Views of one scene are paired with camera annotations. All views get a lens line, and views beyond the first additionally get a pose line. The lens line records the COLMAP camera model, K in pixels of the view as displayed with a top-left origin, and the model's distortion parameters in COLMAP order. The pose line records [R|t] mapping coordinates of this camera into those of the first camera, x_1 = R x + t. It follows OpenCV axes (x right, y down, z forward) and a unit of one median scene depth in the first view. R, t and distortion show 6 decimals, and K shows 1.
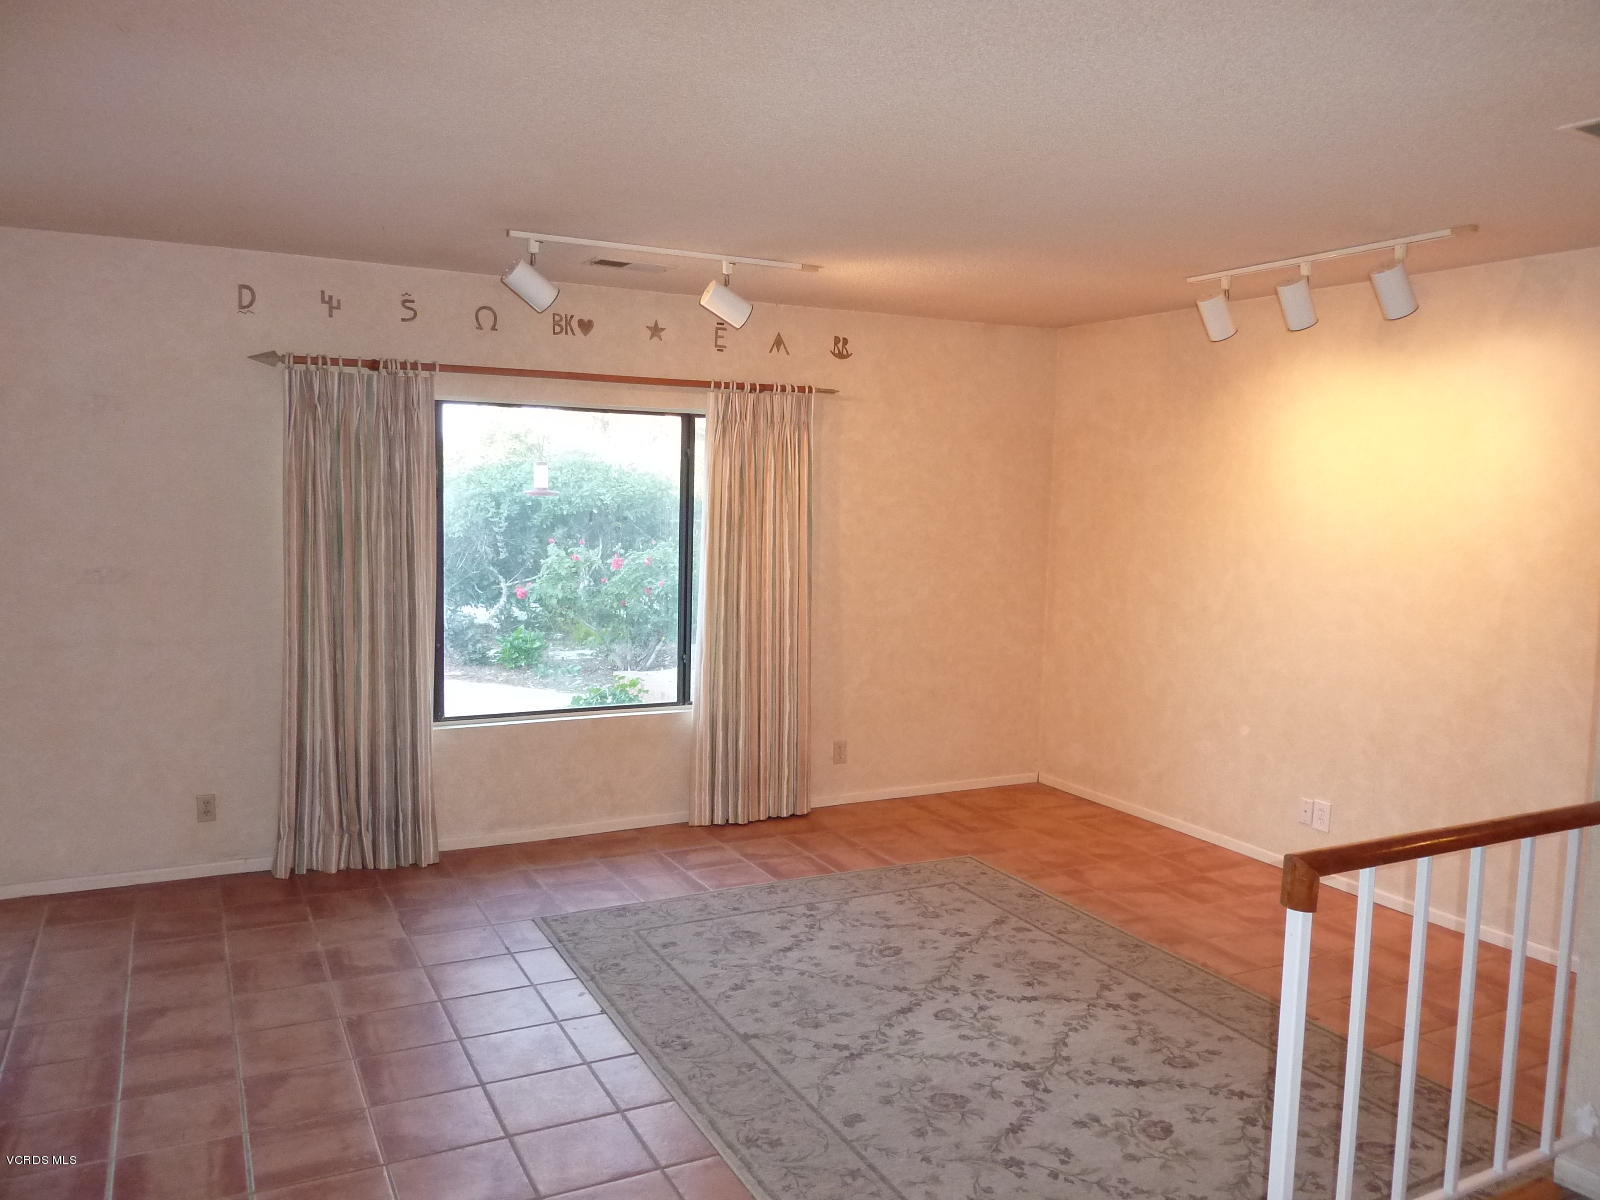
lens RADIAL K [[1219.4, 0, 806.5], [0, 1219.4, 598.9], [0, 0, 1]] dist [-0.019608, -0.018805]
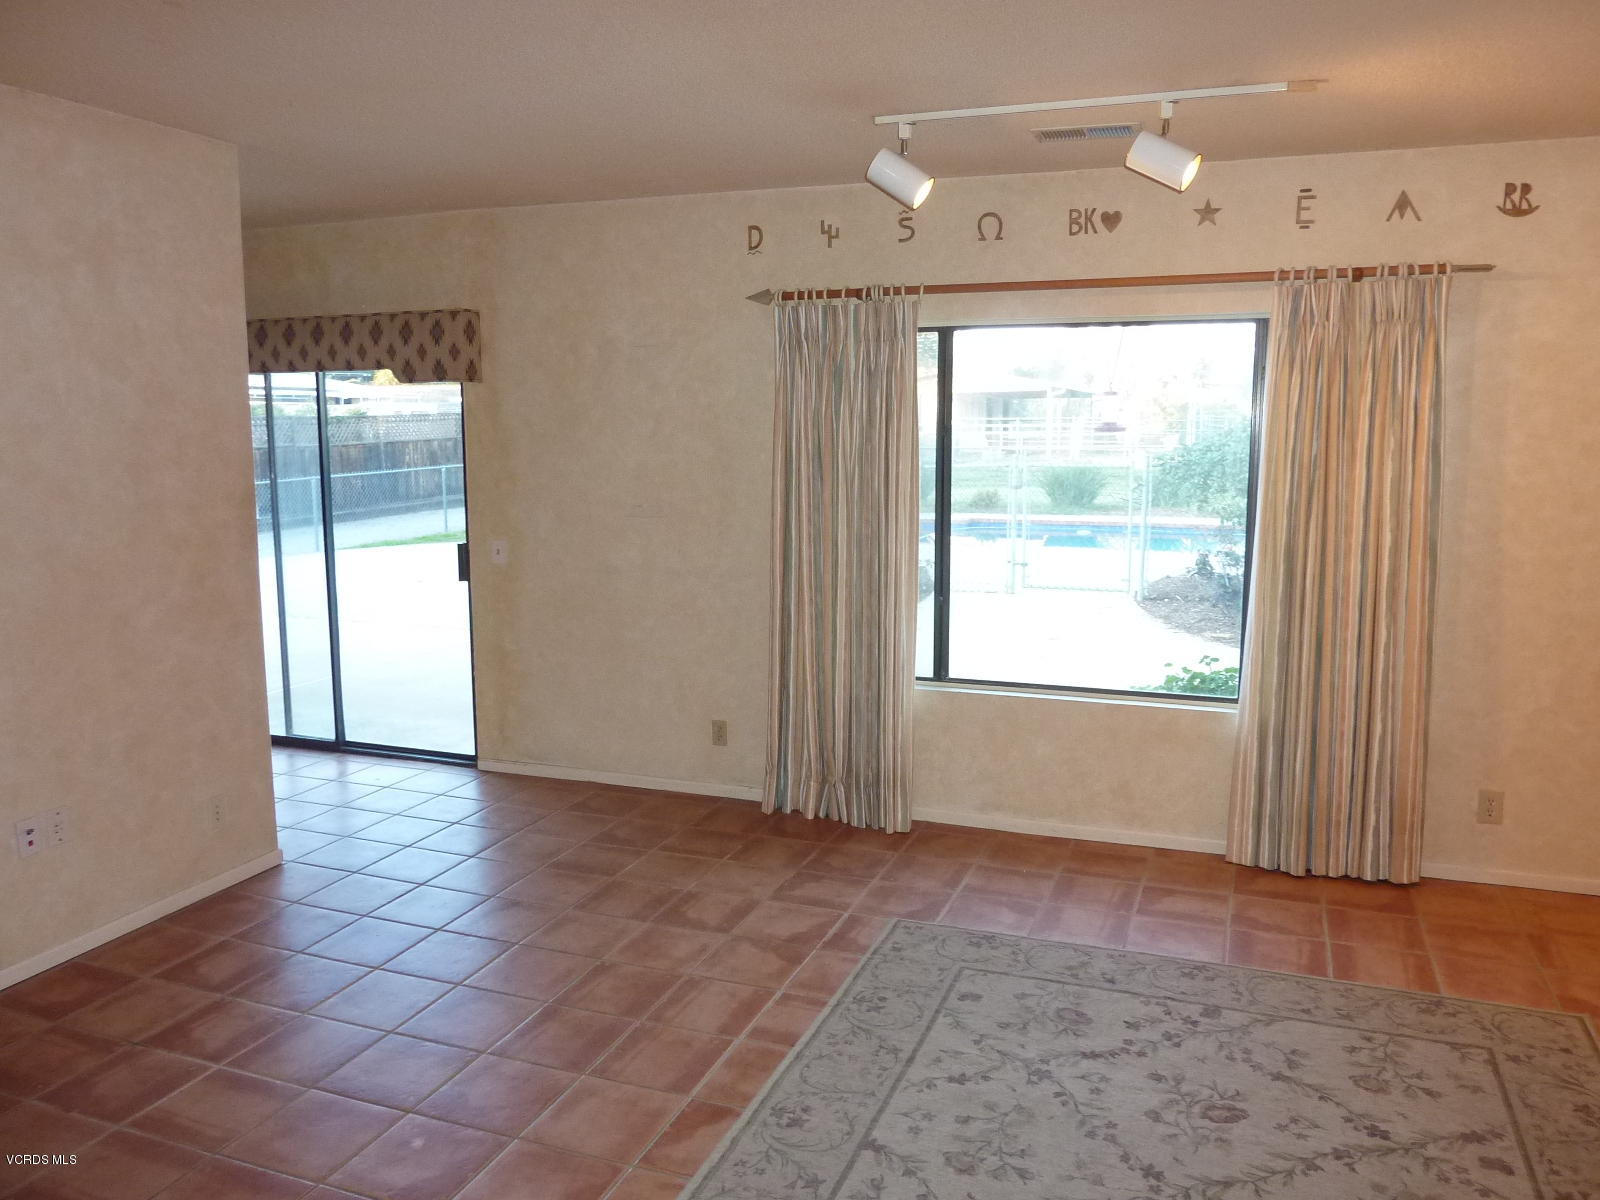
lens RADIAL K [[1219.4, 0, 798.2], [0, 1219.4, 595.3], [0, 0, 1]] dist [-0.019608, -0.018805]
pose [[0.665473, 0.081423, -0.741968, 0.328090], [-0.051303, 0.996671, 0.063361, -0.017902], [0.744657, -0.004099, 0.667435, 0.337920]]
